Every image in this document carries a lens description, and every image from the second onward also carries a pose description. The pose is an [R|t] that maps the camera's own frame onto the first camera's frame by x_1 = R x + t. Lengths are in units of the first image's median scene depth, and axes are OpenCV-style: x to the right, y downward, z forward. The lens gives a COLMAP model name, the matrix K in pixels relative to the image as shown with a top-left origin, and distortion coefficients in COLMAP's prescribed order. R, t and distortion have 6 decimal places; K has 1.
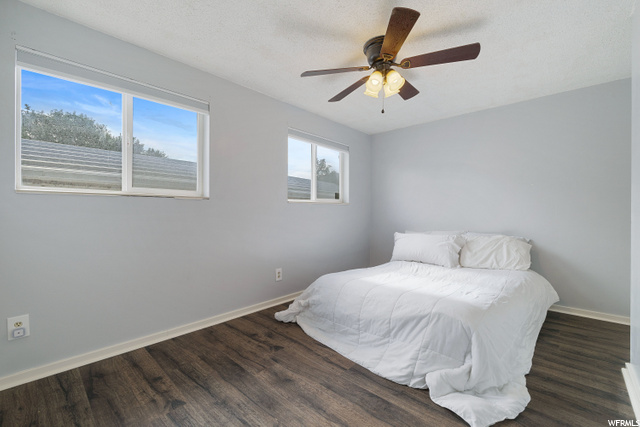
lens RADIAL K [[275.9, 0, 322.5], [0, 275.9, 213.3], [0, 0, 1]] dist [0.000056, -0.000550]
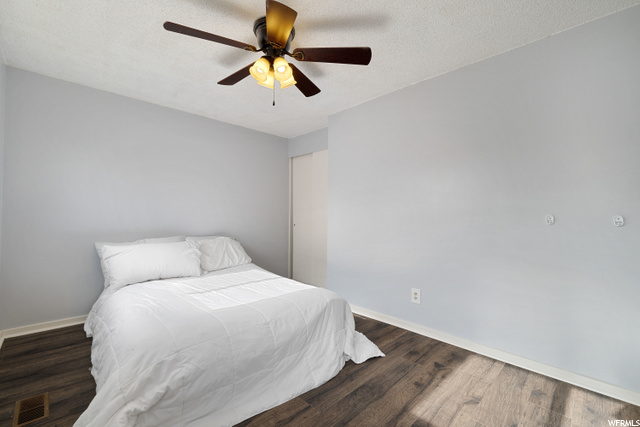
lens RADIAL K [[275.9, 0, 322.1], [0, 275.9, 212.4], [0, 0, 1]] dist [0.000056, -0.000550]
pose [[0.037559, 0.018602, 0.999121, -0.701974], [-0.004613, 0.999819, -0.018442, -0.003057], [-0.999284, -0.003916, 0.037638, 0.866673]]
